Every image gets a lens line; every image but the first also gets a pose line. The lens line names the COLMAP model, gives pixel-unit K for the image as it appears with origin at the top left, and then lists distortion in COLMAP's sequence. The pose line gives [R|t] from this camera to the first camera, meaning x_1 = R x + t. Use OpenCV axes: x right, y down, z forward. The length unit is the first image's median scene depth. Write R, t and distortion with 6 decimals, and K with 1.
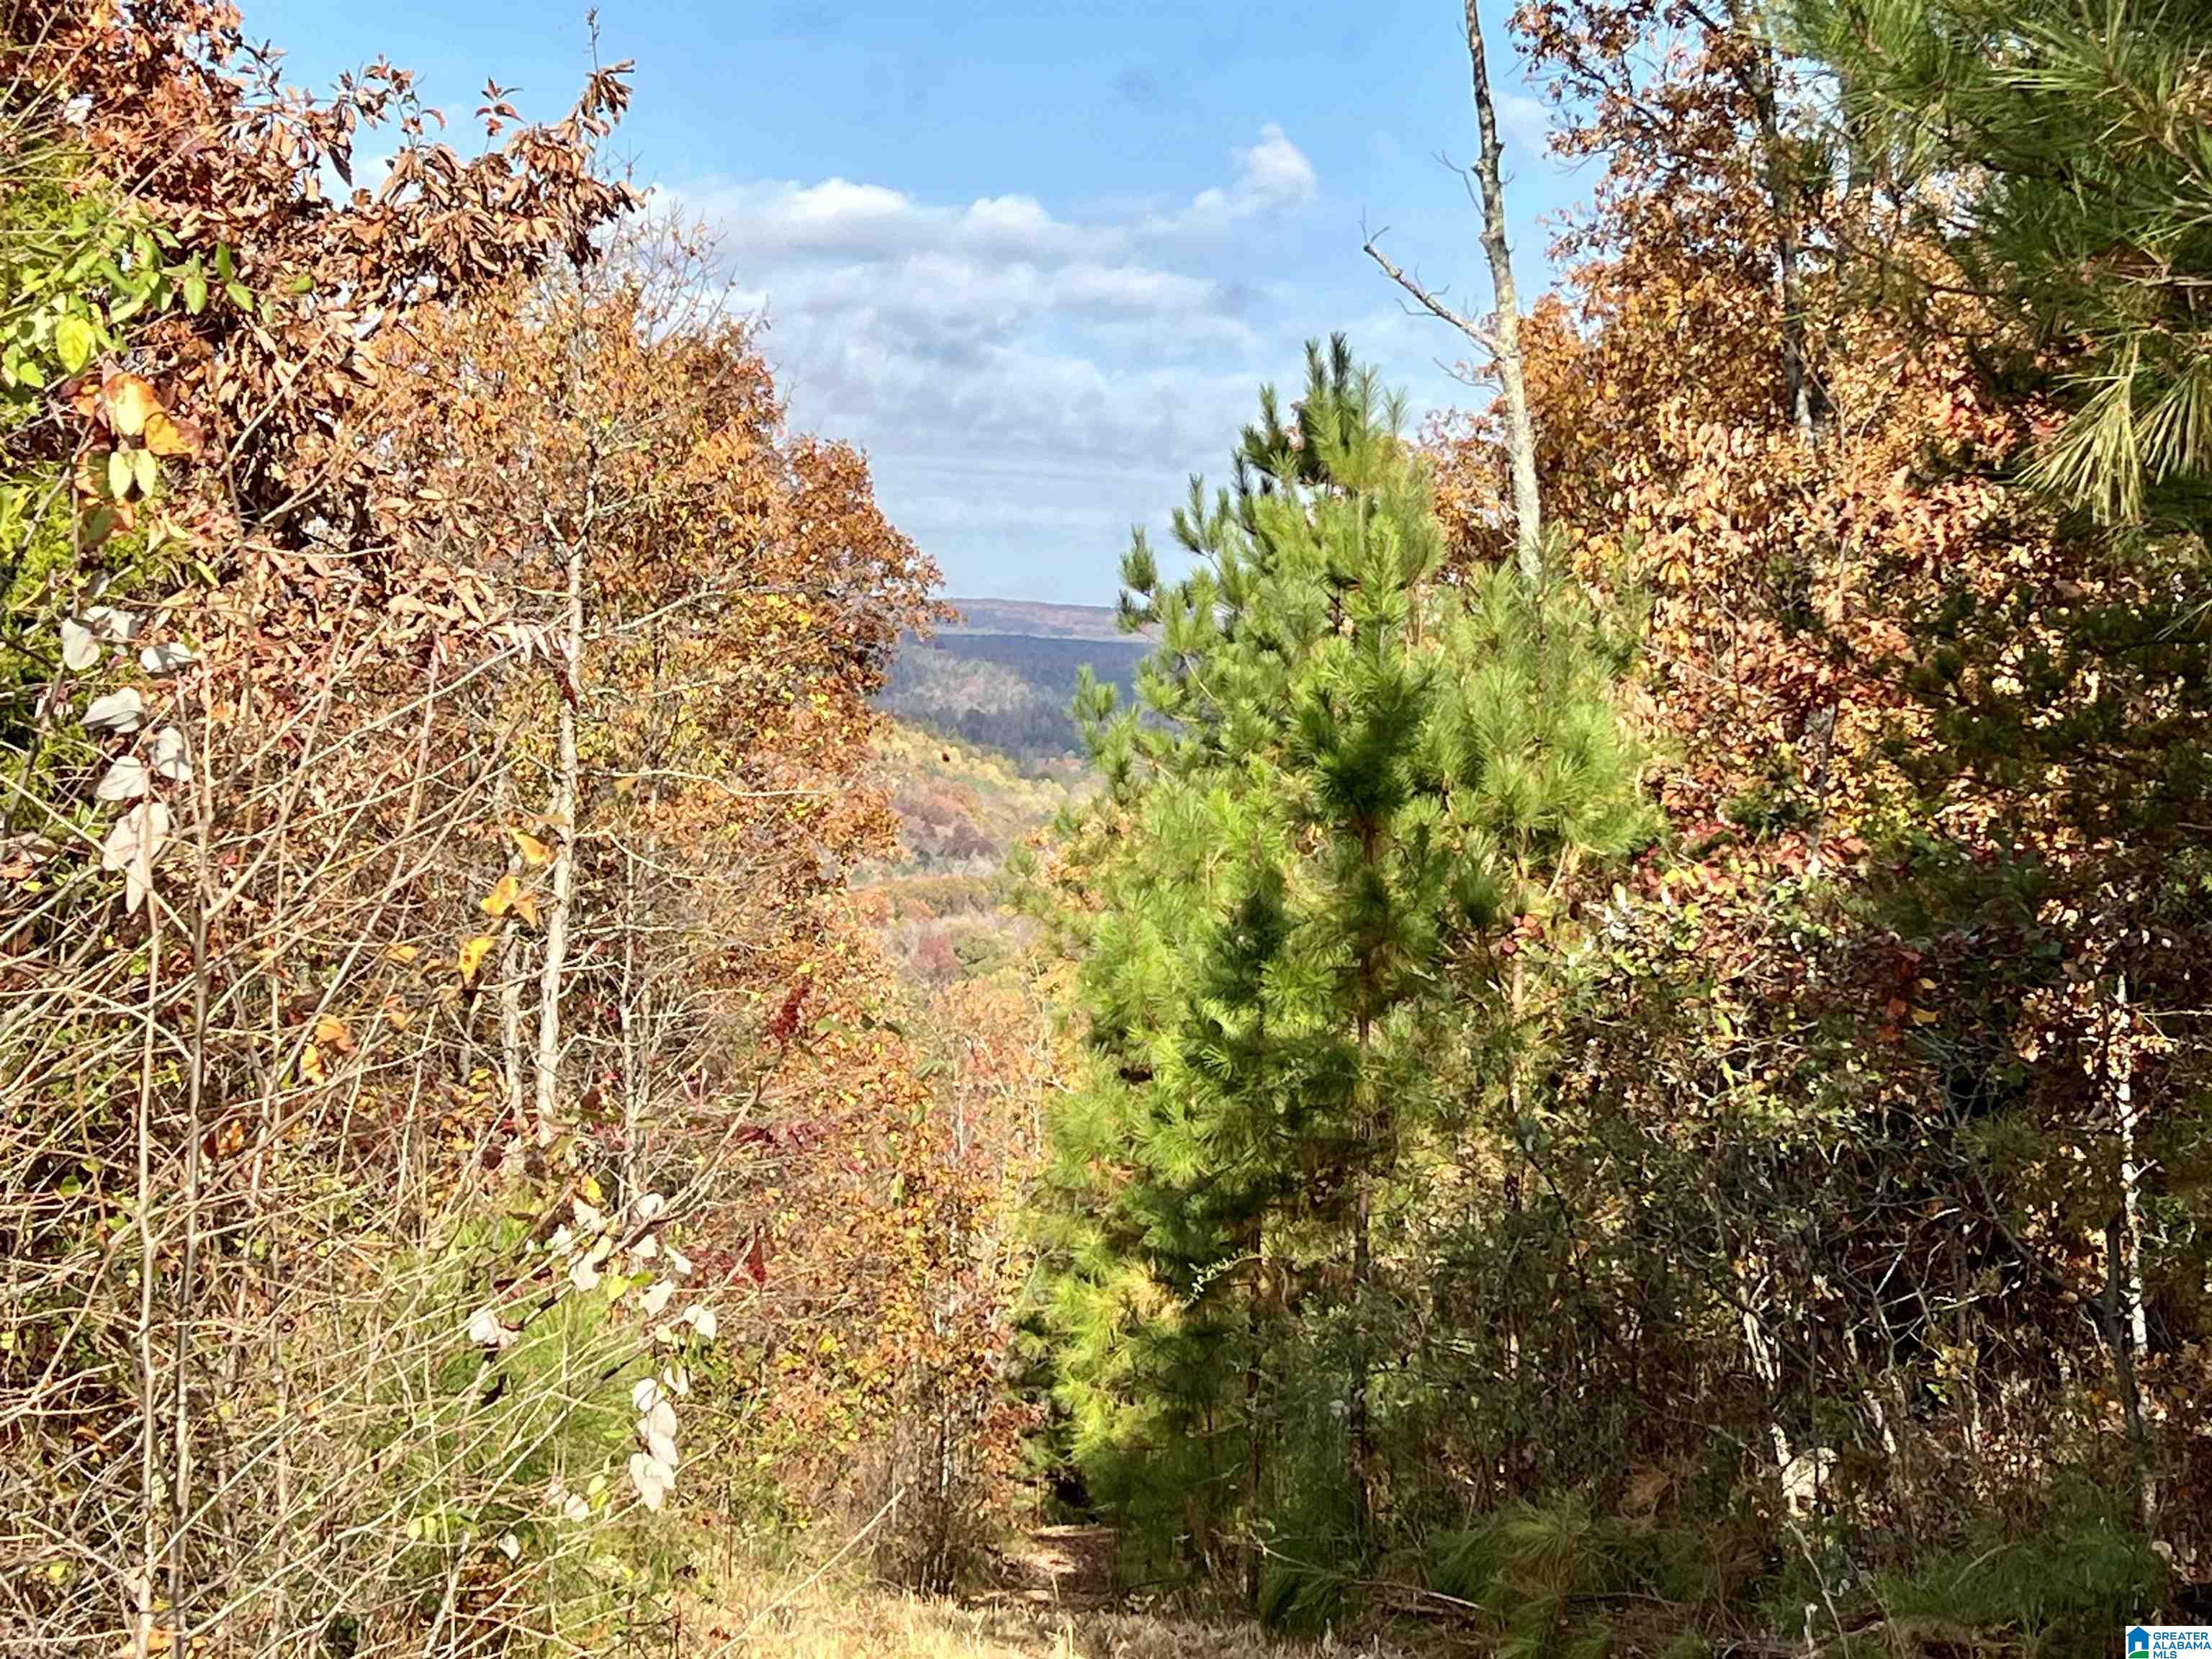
lens RADIAL K [[4211.7, 0, 1106.0], [0, 4211.7, 829.3], [0, 0, 1]] dist [-0.000690, 0.001183]
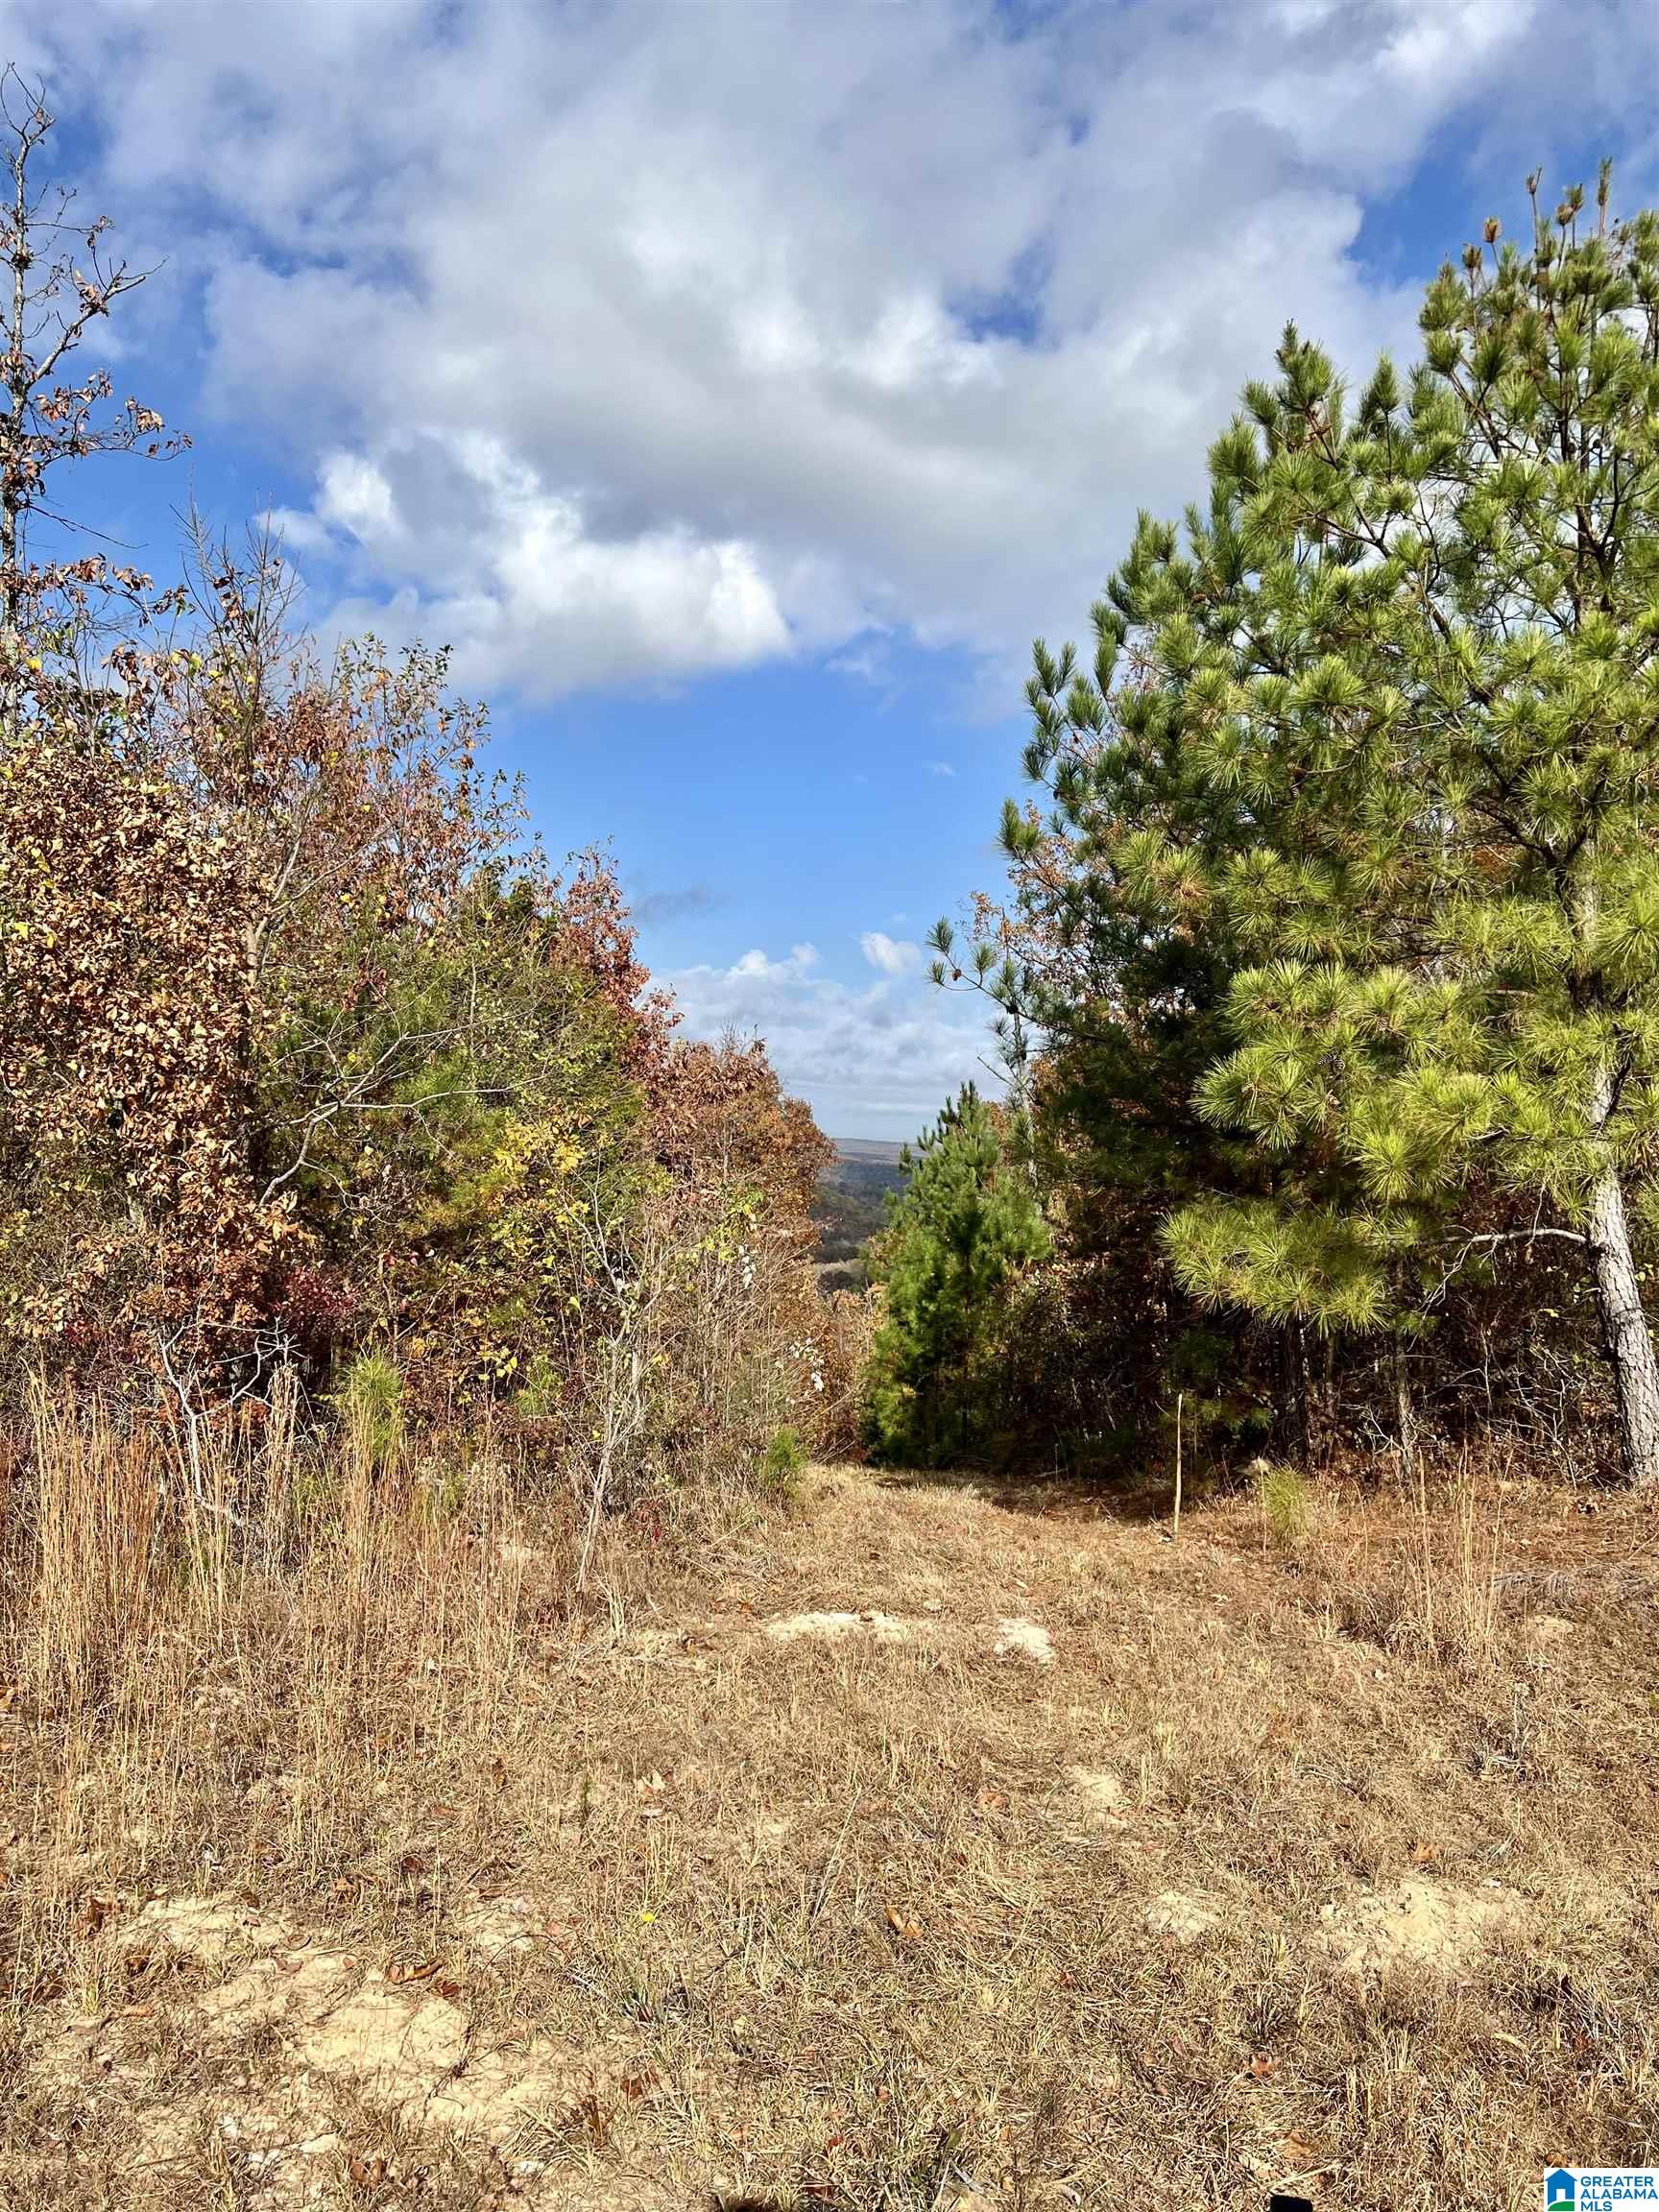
lens RADIAL K [[1522.1, 0, 829.0], [0, 1522.1, 1107.6], [0, 0, 1]] dist [0.000732, -0.058238]
pose [[0.999045, 0.002291, -0.043628, 0.000867], [-0.005924, 0.996505, -0.083320, -0.010032], [0.043285, 0.083499, 0.995567, -0.204465]]
